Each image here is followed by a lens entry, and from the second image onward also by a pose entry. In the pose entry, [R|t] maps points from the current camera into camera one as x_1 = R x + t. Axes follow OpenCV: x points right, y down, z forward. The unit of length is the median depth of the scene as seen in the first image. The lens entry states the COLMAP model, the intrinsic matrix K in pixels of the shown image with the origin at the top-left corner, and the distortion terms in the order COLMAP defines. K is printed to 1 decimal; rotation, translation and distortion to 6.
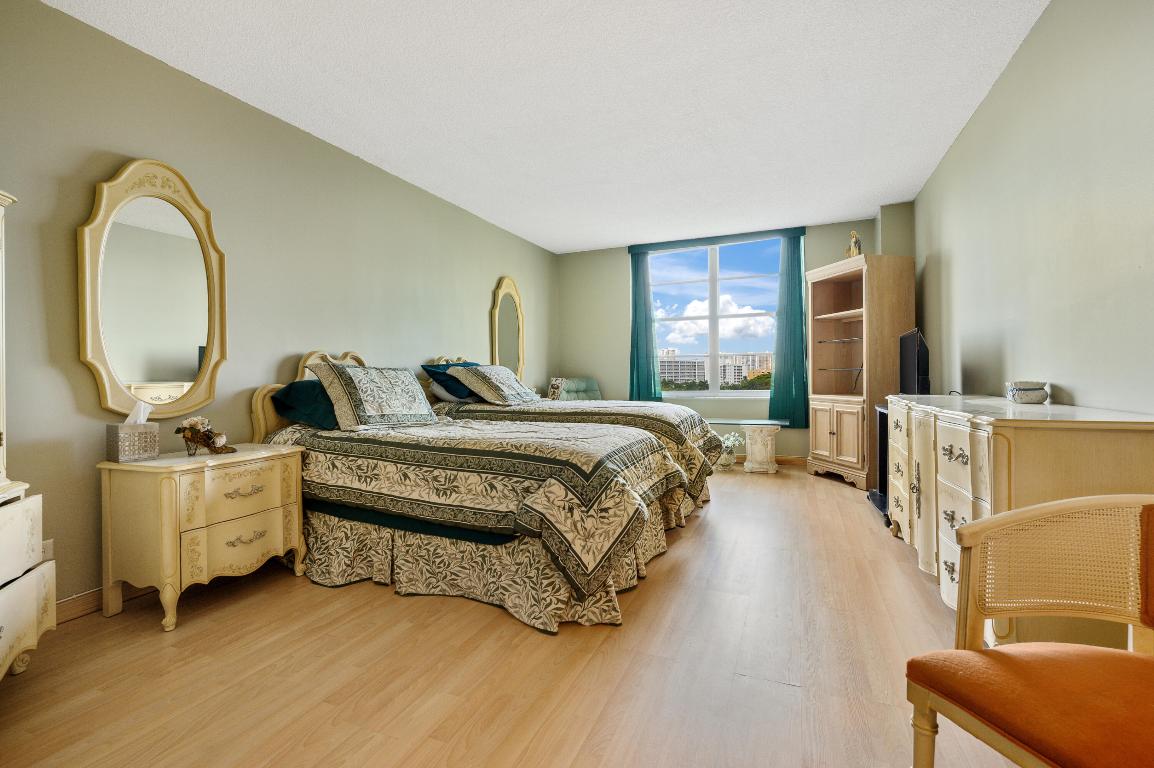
lens RADIAL K [[520.2, 0, 577.1], [0, 520.2, 383.0], [0, 0, 1]] dist [-0.000522, -0.000165]
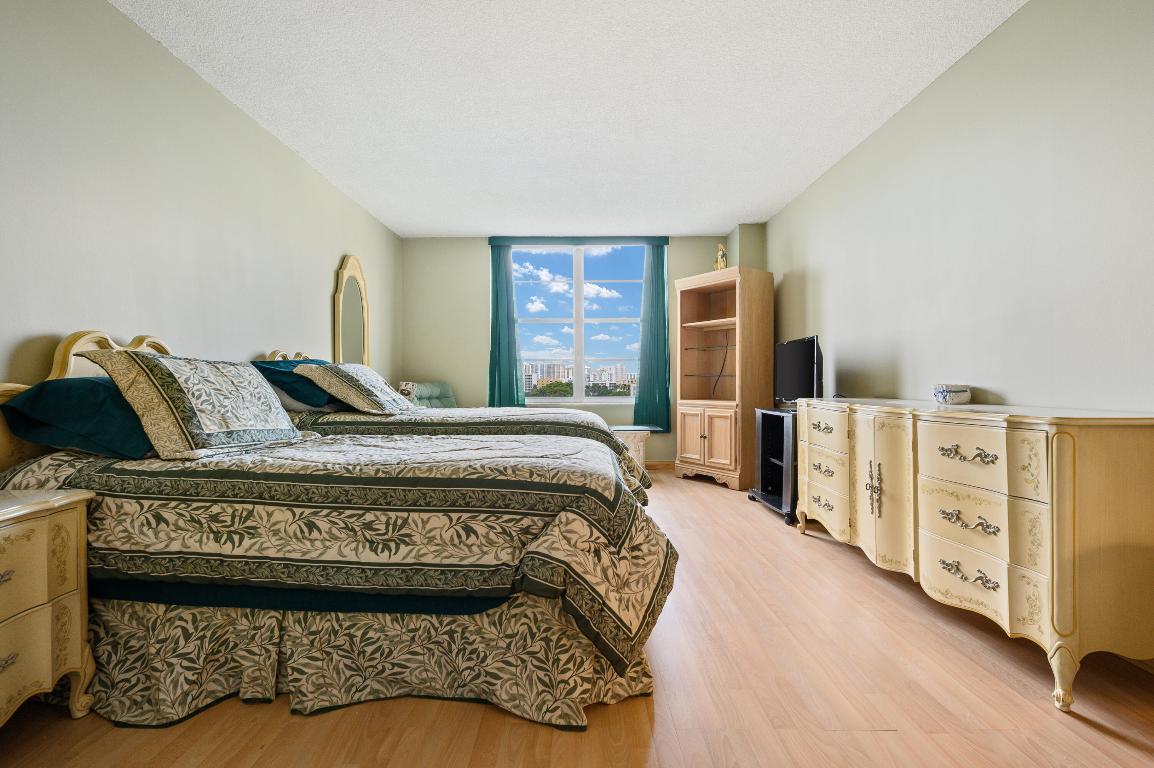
lens RADIAL K [[520.2, 0, 578.4], [0, 520.2, 387.0], [0, 0, 1]] dist [-0.000522, -0.000165]
pose [[0.920113, 0.004277, 0.391630, -0.245798], [-0.001193, 0.999966, -0.008119, 0.010704], [-0.391652, 0.007003, 0.920087, 0.245958]]
